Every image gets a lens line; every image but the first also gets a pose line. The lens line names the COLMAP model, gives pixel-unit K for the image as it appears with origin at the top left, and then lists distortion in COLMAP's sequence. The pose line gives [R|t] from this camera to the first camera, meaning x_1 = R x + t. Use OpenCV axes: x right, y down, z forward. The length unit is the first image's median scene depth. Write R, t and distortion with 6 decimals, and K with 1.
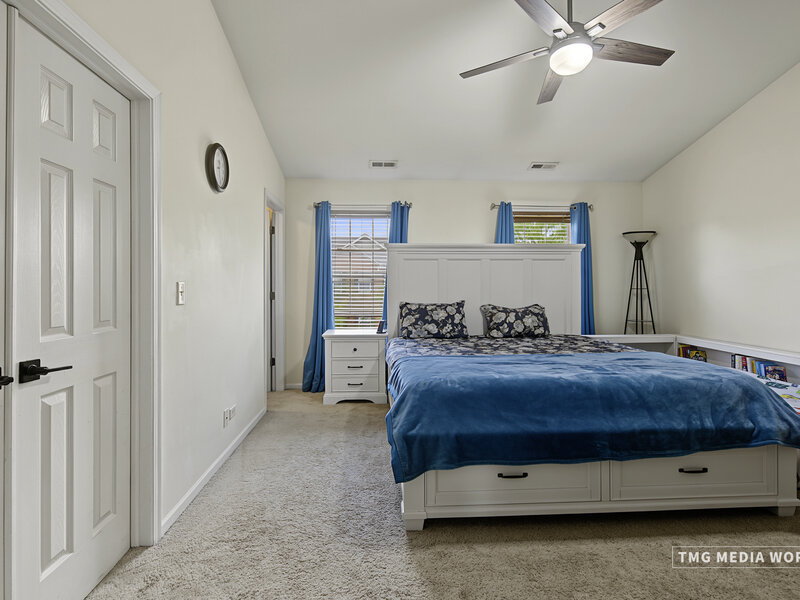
lens RADIAL K [[408.5, 0, 391.3], [0, 408.5, 289.4], [0, 0, 1]] dist [0.000073, 0.002476]
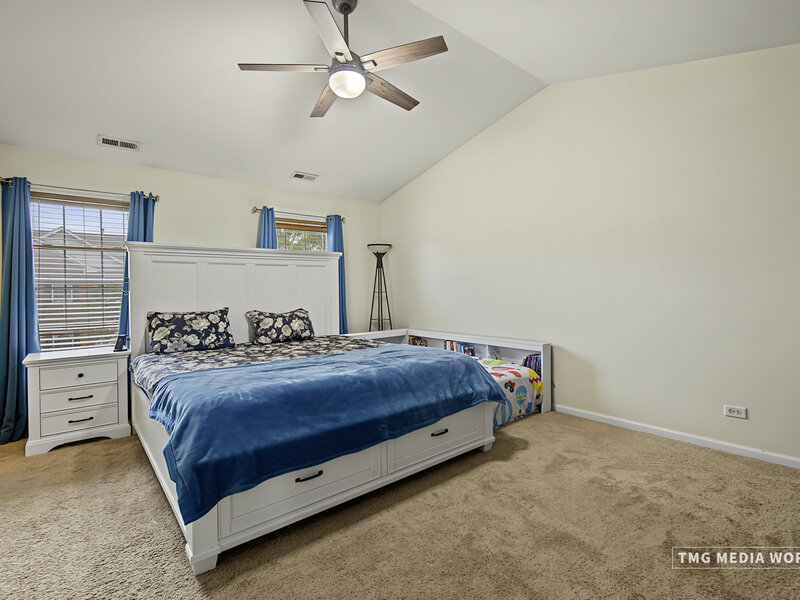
lens RADIAL K [[402.5, 0, 398.9], [0, 402.5, 294.3], [0, 0, 1]] dist [0.002376, 0.002081]
pose [[0.806516, -0.015933, 0.590998, -0.065399], [0.016121, 0.999858, 0.004956, -0.001137], [-0.590992, 0.005530, 0.806658, 0.031600]]
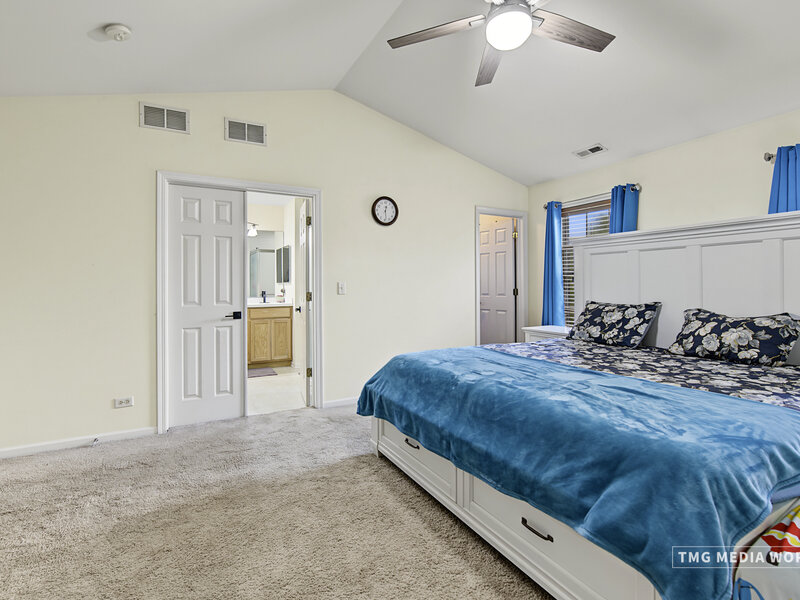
lens RADIAL K [[402.5, 0, 398.9], [0, 402.5, 294.3], [0, 0, 1]] dist [0.002376, 0.002081]
pose [[0.421271, 0.022426, -0.906657, 0.853786], [-0.001313, 0.999708, 0.024118, -0.006432], [0.906934, -0.008970, 0.421178, 0.301473]]
